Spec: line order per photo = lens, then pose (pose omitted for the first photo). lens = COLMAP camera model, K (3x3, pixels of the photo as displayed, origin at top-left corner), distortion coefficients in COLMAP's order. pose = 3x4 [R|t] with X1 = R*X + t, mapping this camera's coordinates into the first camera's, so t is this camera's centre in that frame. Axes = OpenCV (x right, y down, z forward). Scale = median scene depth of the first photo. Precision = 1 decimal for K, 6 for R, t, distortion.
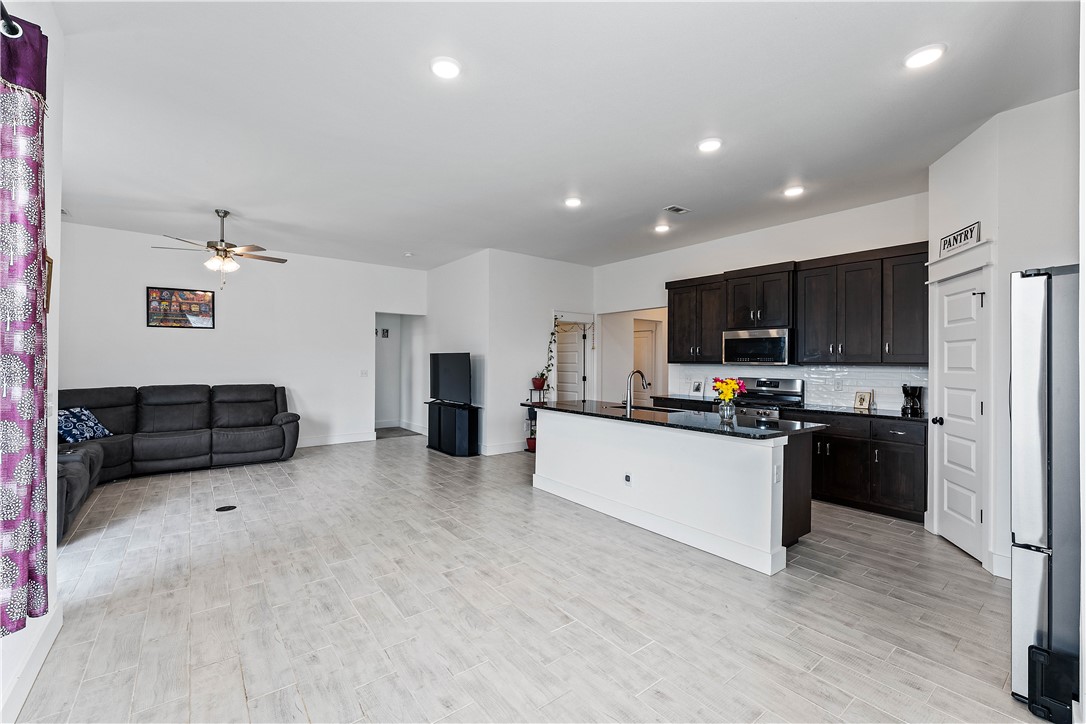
lens RADIAL K [[452.0, 0, 533.1], [0, 452.0, 358.9], [0, 0, 1]] dist [-0.000277, -0.000039]
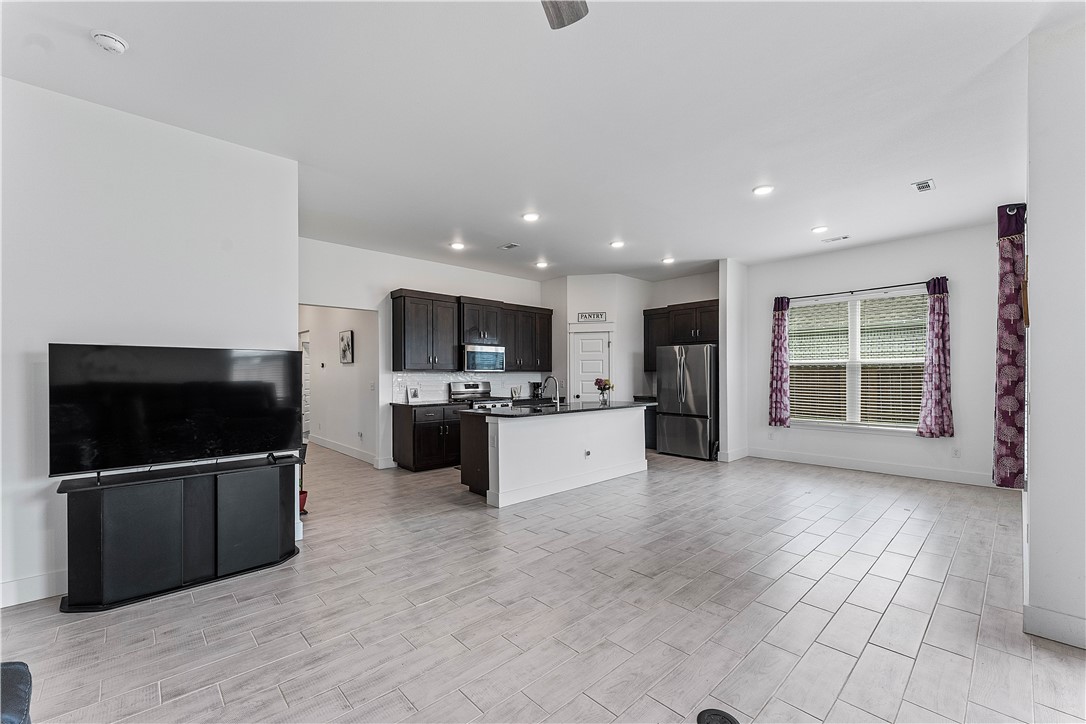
lens RADIAL K [[447.3, 0, 543.7], [0, 447.3, 374.9], [0, 0, 1]] dist [0.000072, 0.000186]
pose [[-0.106656, -0.009313, 0.994252, -0.881170], [-0.003098, 0.999954, 0.009034, 0.010087], [-0.994291, -0.002116, -0.106680, 0.998366]]
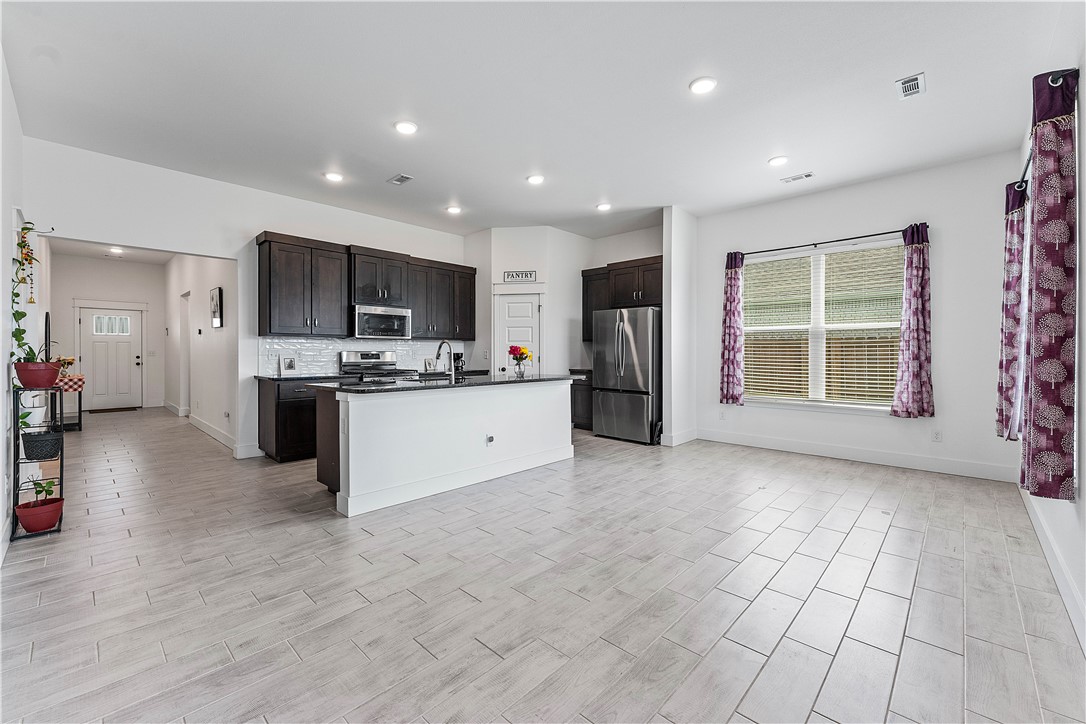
lens RADIAL K [[444.9, 0, 535.6], [0, 444.9, 353.1], [0, 0, 1]] dist [0.000117, -0.000449]
pose [[-0.156513, -0.011488, 0.987609, -0.669224], [-0.007718, 0.999916, 0.010408, 0.035790], [-0.987646, -0.005994, -0.156588, 0.827662]]
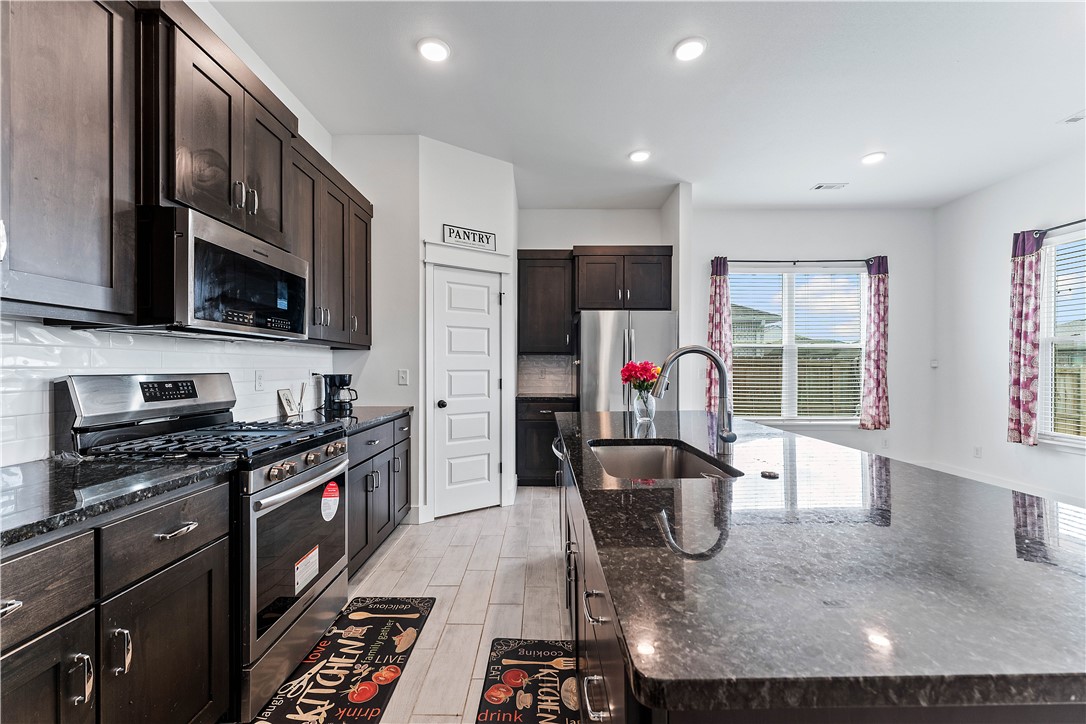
lens RADIAL K [[435.0, 0, 537.5], [0, 435.0, 365.5], [0, 0, 1]] dist [0.000439, 0.000075]
pose [[-0.793465, -0.007097, 0.608574, 0.100909], [-0.011051, 0.999935, -0.002748, 0.036924], [-0.608515, -0.008906, -0.793492, 1.173276]]
